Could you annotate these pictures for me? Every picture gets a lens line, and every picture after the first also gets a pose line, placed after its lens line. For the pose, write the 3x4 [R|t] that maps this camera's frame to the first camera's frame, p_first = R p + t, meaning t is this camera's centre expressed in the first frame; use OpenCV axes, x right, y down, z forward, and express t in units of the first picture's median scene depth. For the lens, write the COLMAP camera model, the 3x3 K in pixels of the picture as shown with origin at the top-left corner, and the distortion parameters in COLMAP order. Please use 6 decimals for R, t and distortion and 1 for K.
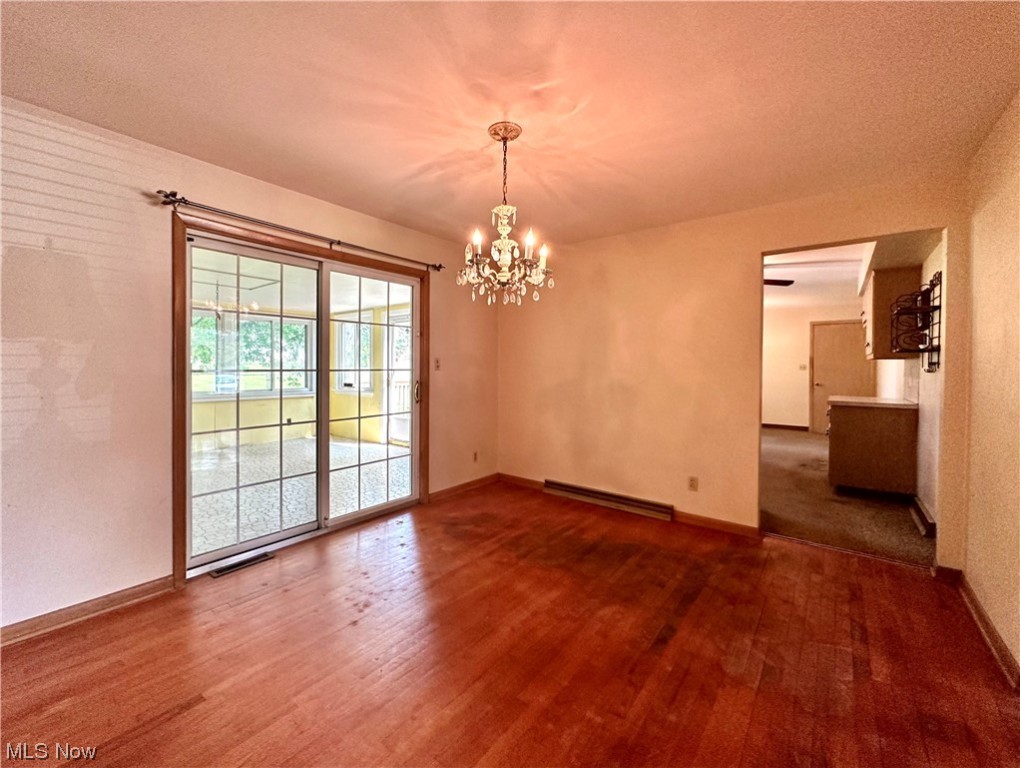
lens RADIAL K [[420.7, 0, 494.4], [0, 420.7, 367.7], [0, 0, 1]] dist [-0.003489, -0.000057]
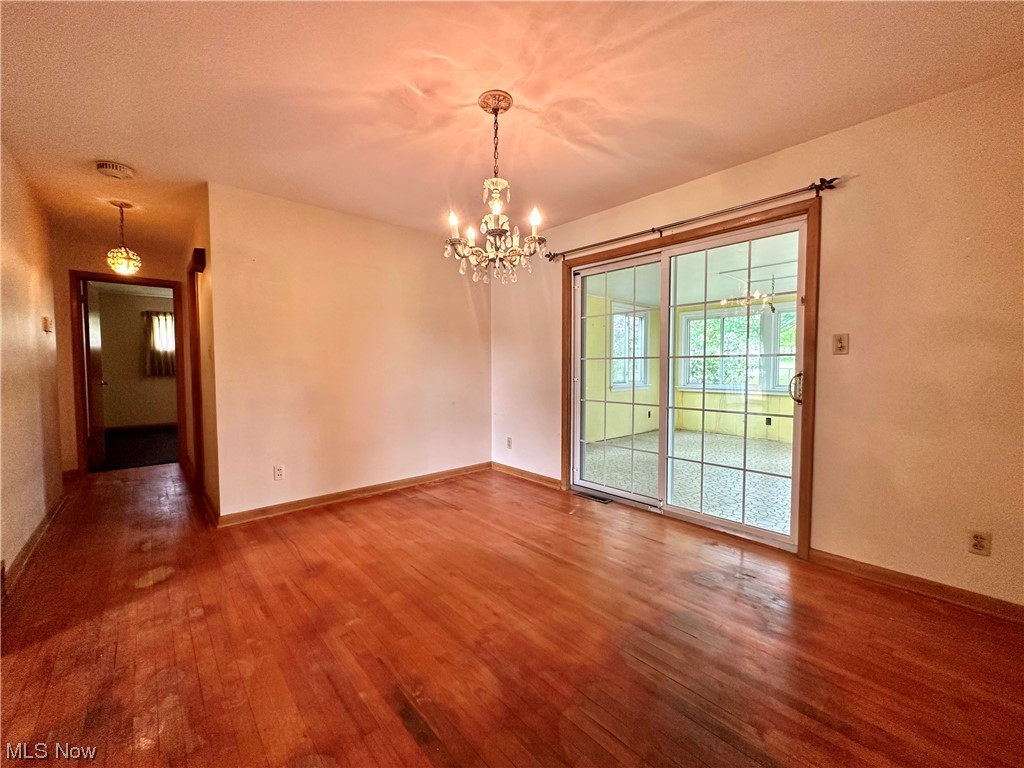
lens RADIAL K [[412.7, 0, 515.7], [0, 412.7, 382.1], [0, 0, 1]] dist [-0.005059, 0.001847]
pose [[-0.153977, 0.035793, -0.987426, 0.895273], [-0.001729, 0.999332, 0.036494, 0.043077], [0.988073, 0.007327, -0.153812, 1.096419]]
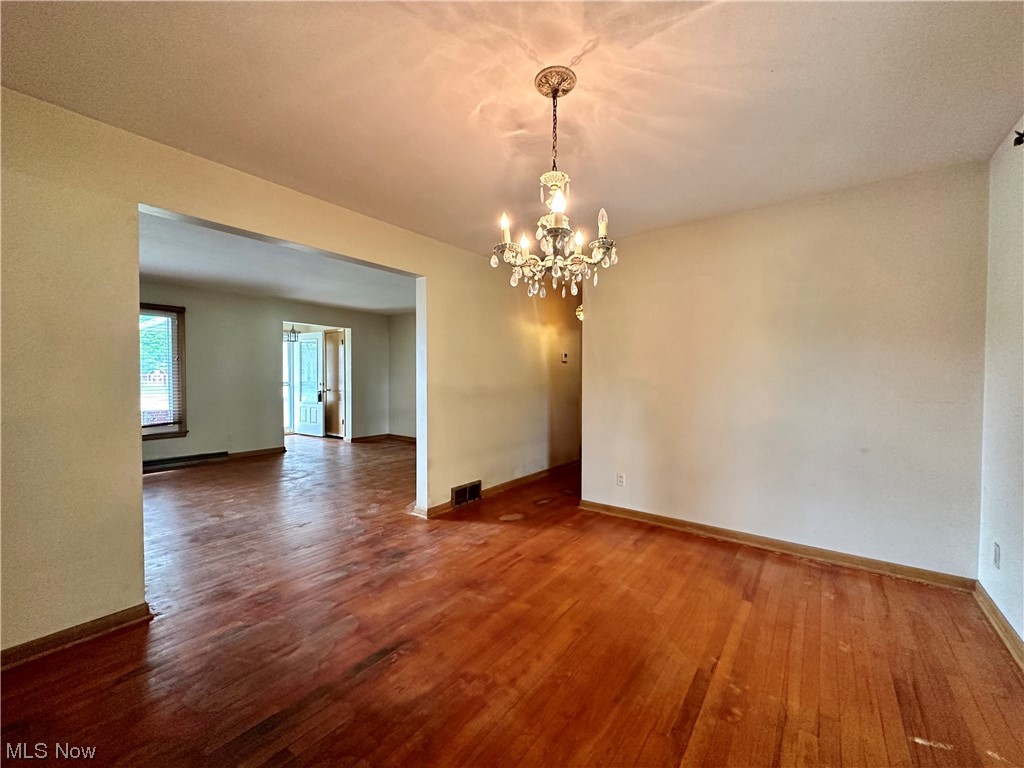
lens RADIAL K [[412.7, 0, 510.7], [0, 412.7, 378.7], [0, 0, 1]] dist [-0.005059, 0.001847]
pose [[-0.999705, -0.008887, -0.022593, 0.114378], [-0.009048, 0.999934, 0.007025, 0.009548], [0.022529, 0.007228, -0.999720, 1.653848]]
